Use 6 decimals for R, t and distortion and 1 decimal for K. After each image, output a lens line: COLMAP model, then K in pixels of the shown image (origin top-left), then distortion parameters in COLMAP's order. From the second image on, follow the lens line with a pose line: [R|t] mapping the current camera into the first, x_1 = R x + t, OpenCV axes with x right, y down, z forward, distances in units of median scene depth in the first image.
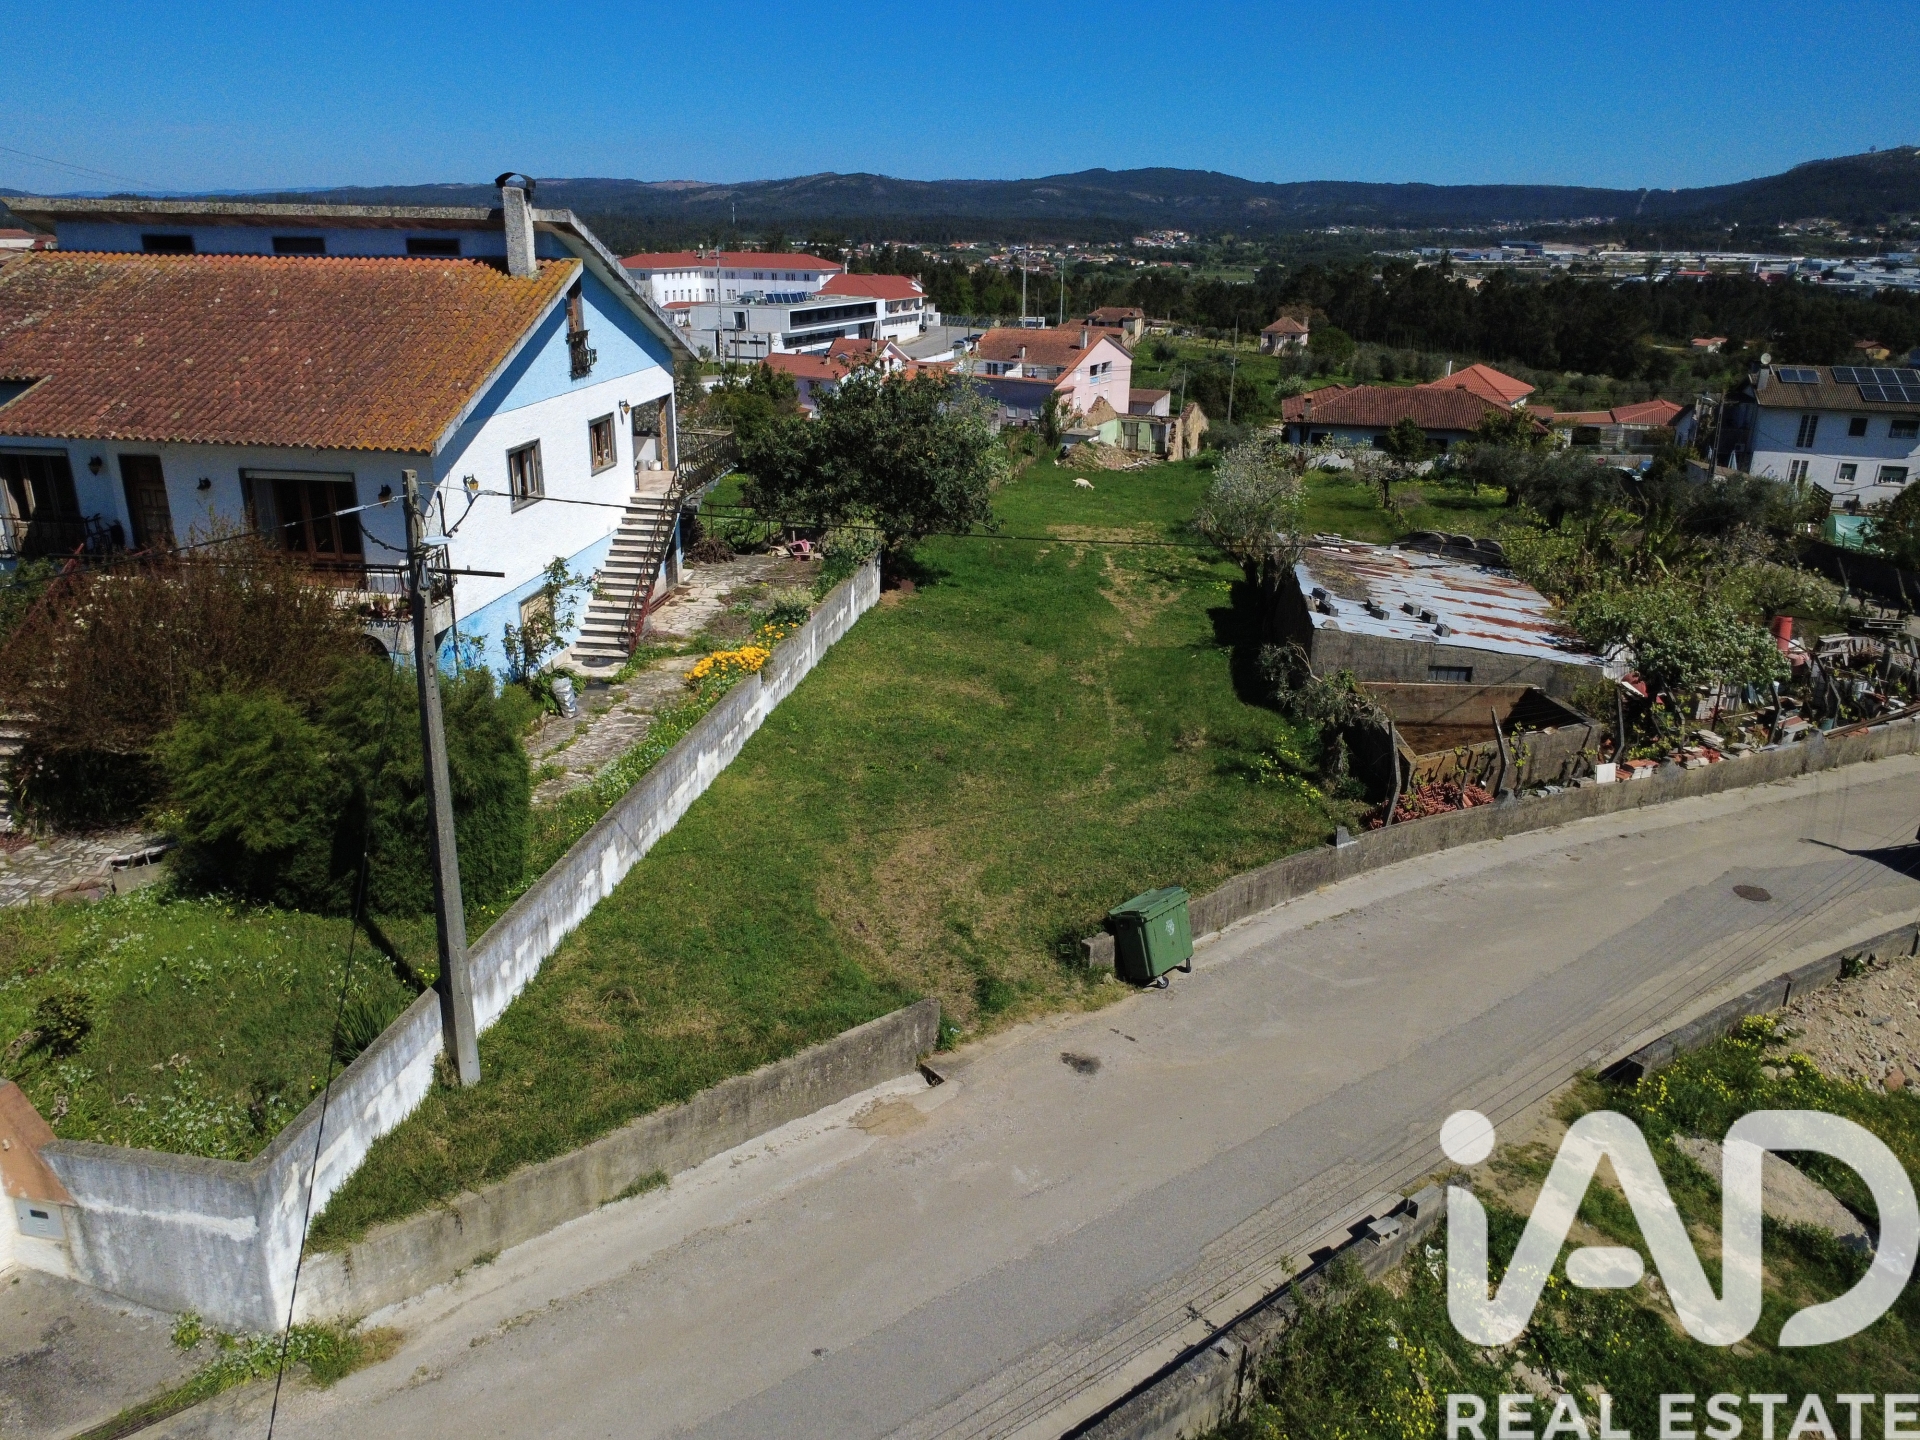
lens RADIAL K [[1448.6, 0, 960.0], [0, 1448.6, 720.0], [0, 0, 1]] dist [-0.003140, 0.013900]
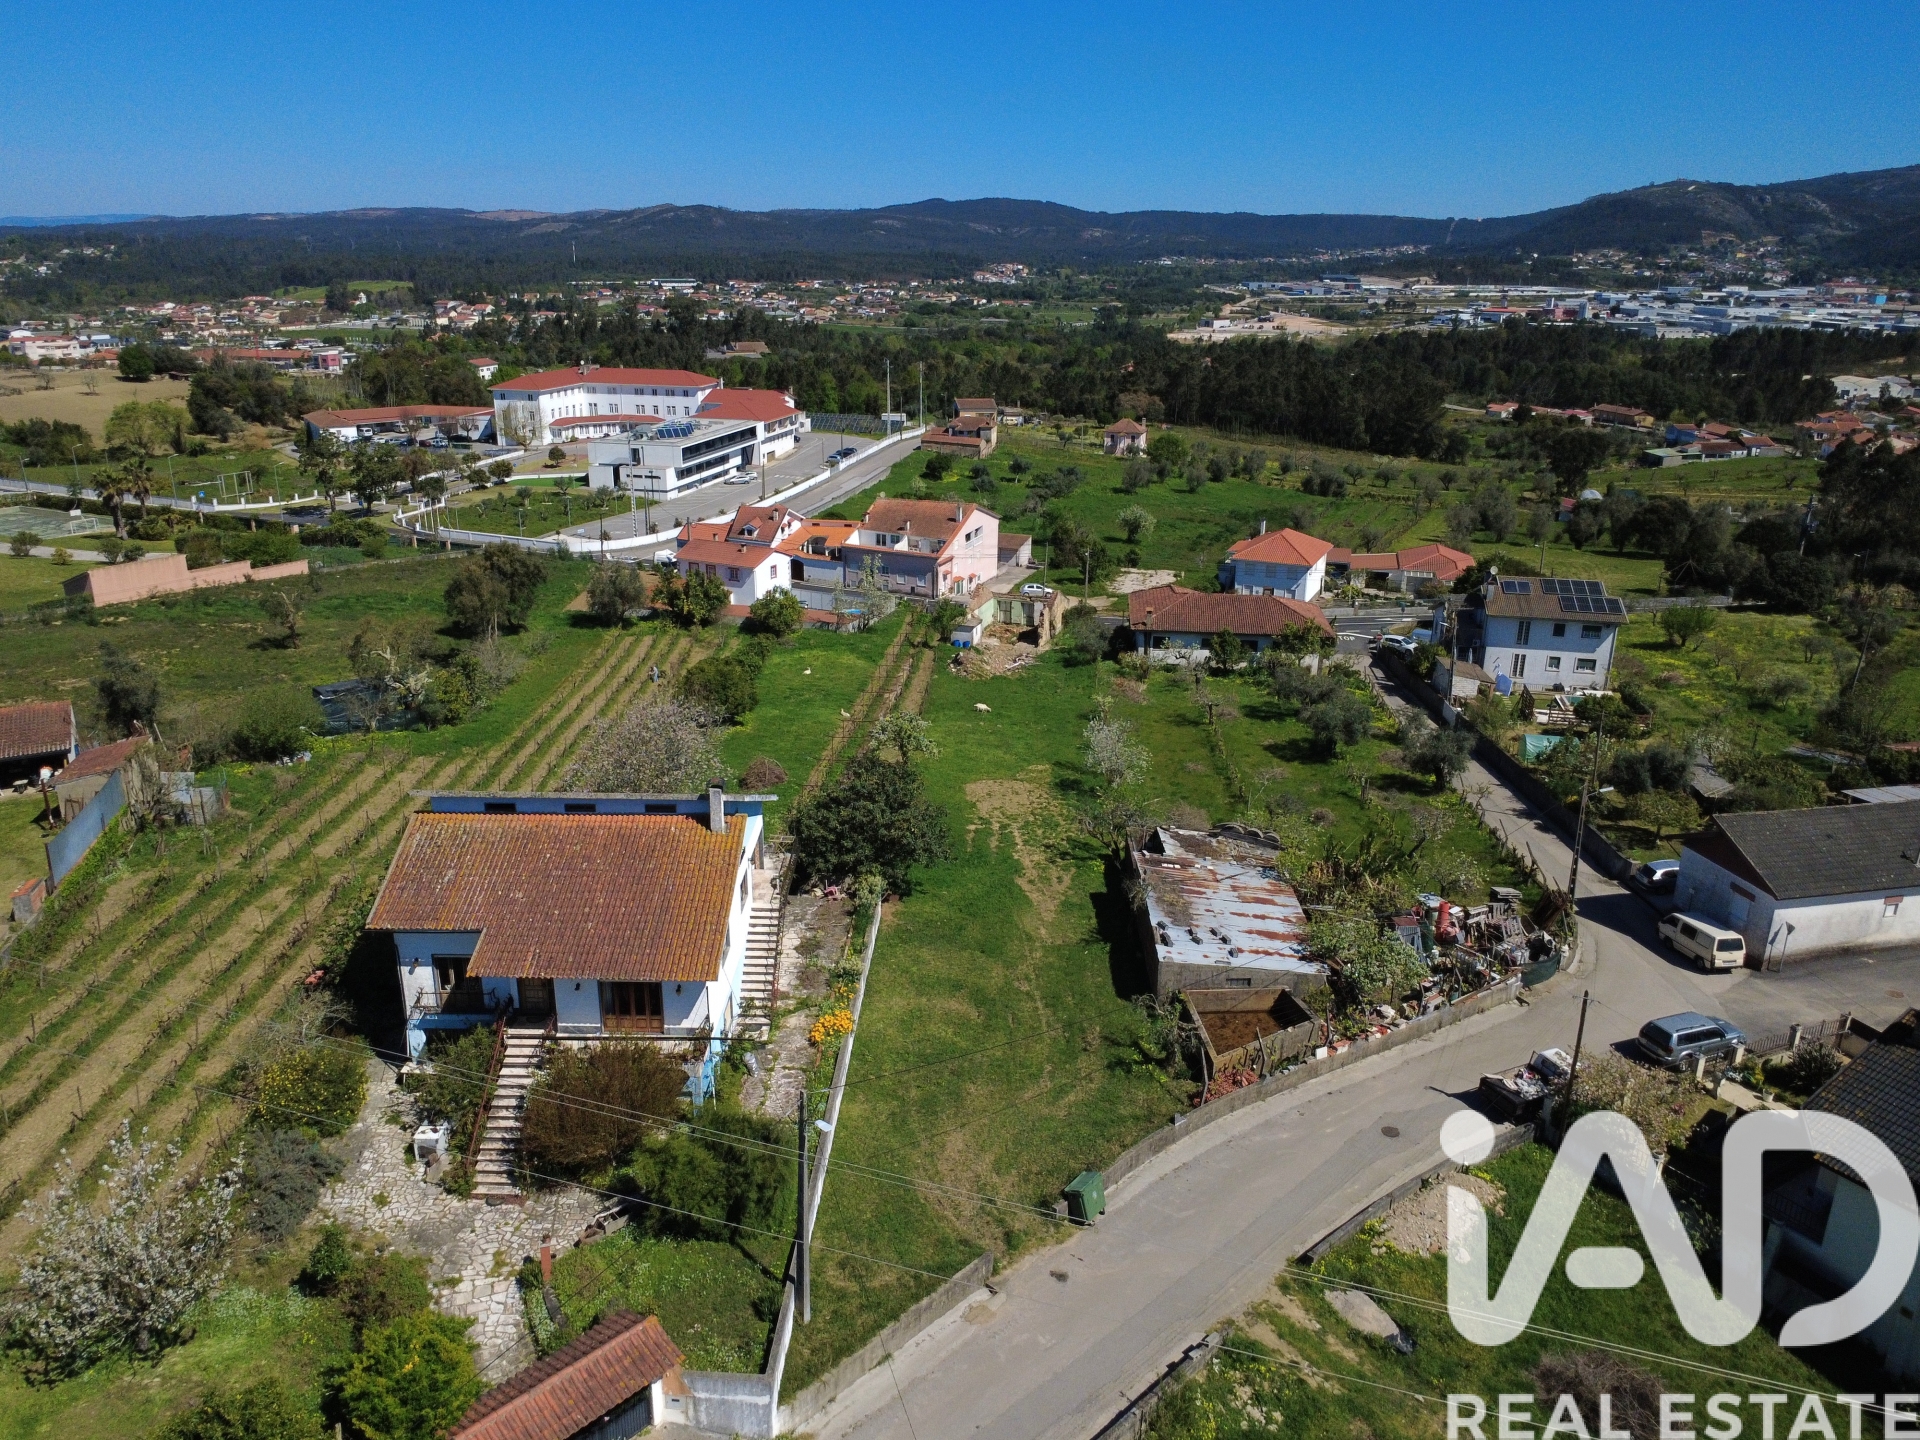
lens RADIAL K [[1446.9, 0, 971.7], [0, 1446.9, 711.0], [0, 0, 1]] dist [0.007875, -0.012140]
pose [[0.993682, -0.038524, 0.105415, -0.127544], [0.040782, 0.998981, -0.019352, -0.299883], [-0.104562, 0.023528, 0.994240, -0.605589]]
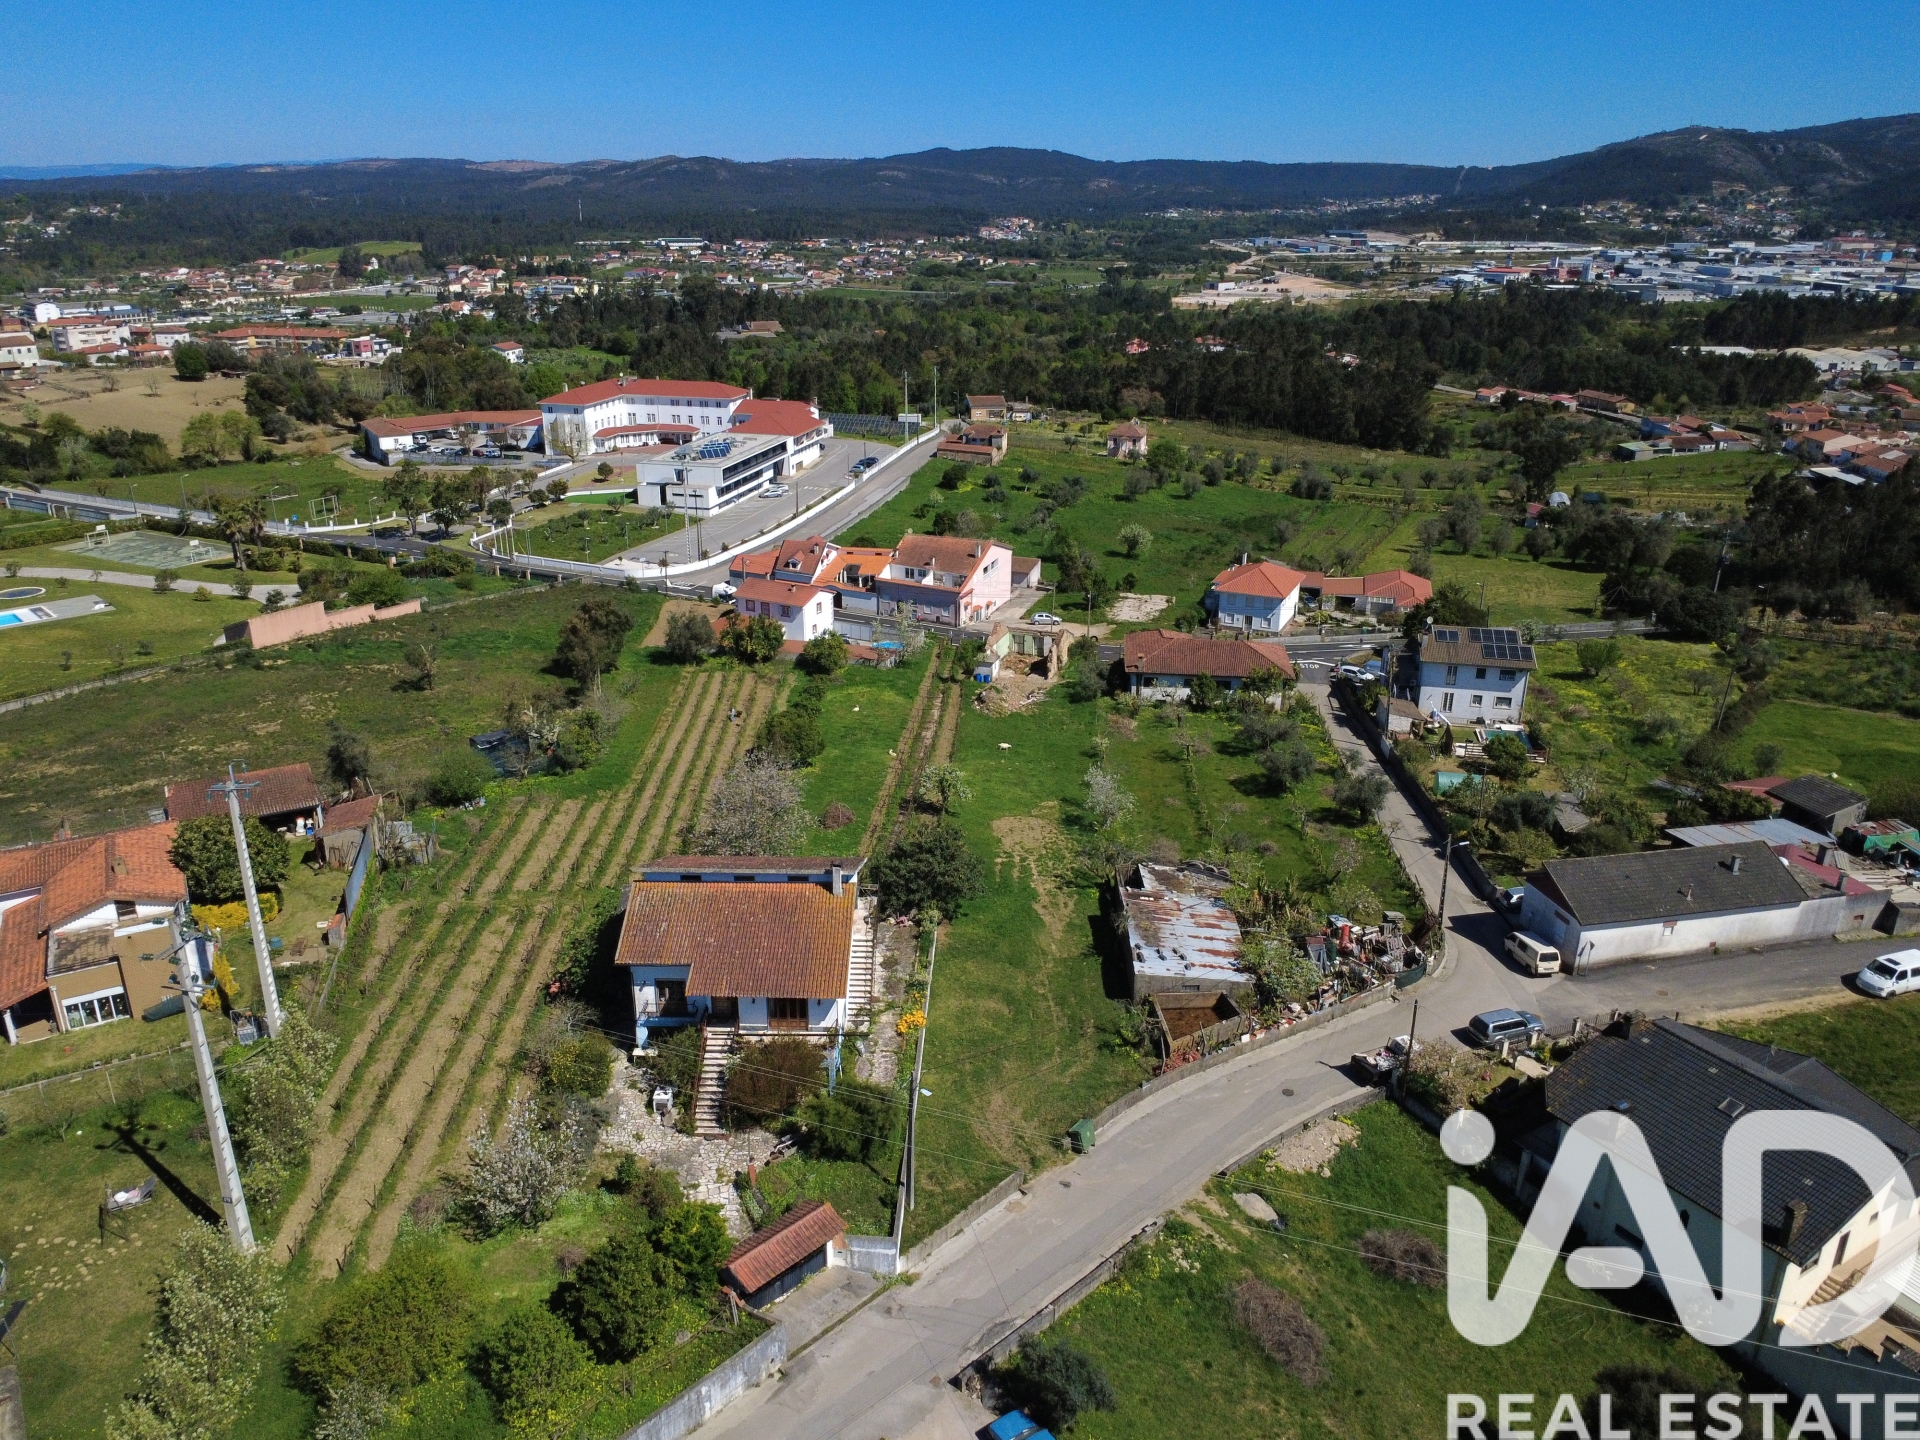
lens RADIAL K [[1446.9, 0, 971.7], [0, 1446.9, 711.0], [0, 0, 1]] dist [0.007875, -0.012140]
pose [[0.994021, -0.044103, 0.099881, -0.227045], [0.043004, 0.998989, 0.013126, -0.494206], [-0.100359, -0.008753, 0.994913, -1.251695]]
